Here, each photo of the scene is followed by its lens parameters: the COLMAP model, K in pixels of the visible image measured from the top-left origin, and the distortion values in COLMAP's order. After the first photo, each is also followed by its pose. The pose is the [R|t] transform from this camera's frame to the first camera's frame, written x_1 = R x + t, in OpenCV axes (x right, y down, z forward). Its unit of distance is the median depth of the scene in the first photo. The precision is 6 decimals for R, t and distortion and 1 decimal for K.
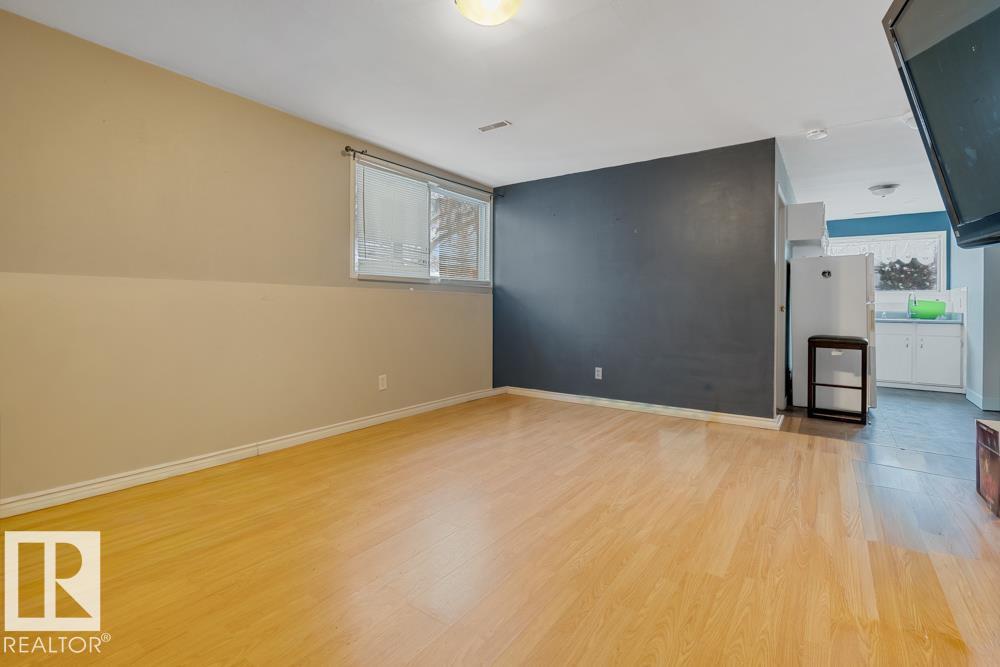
lens RADIAL K [[464.5, 0, 472.6], [0, 464.5, 304.7], [0, 0, 1]] dist [-0.009576, 0.001067]
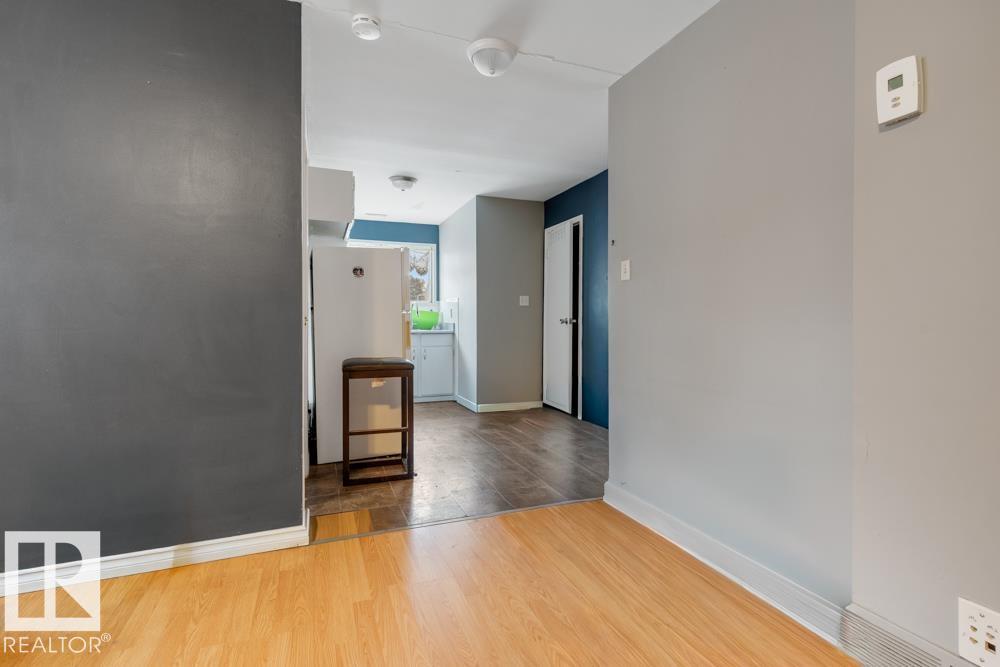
lens RADIAL K [[464.5, 0, 498.8], [0, 464.5, 322.4], [0, 0, 1]] dist [-0.009576, 0.001067]
pose [[0.511029, -0.012007, 0.859479, 0.246654], [-0.000817, 0.999895, 0.014454, 0.001865], [-0.859563, -0.008088, 0.510966, 0.425650]]
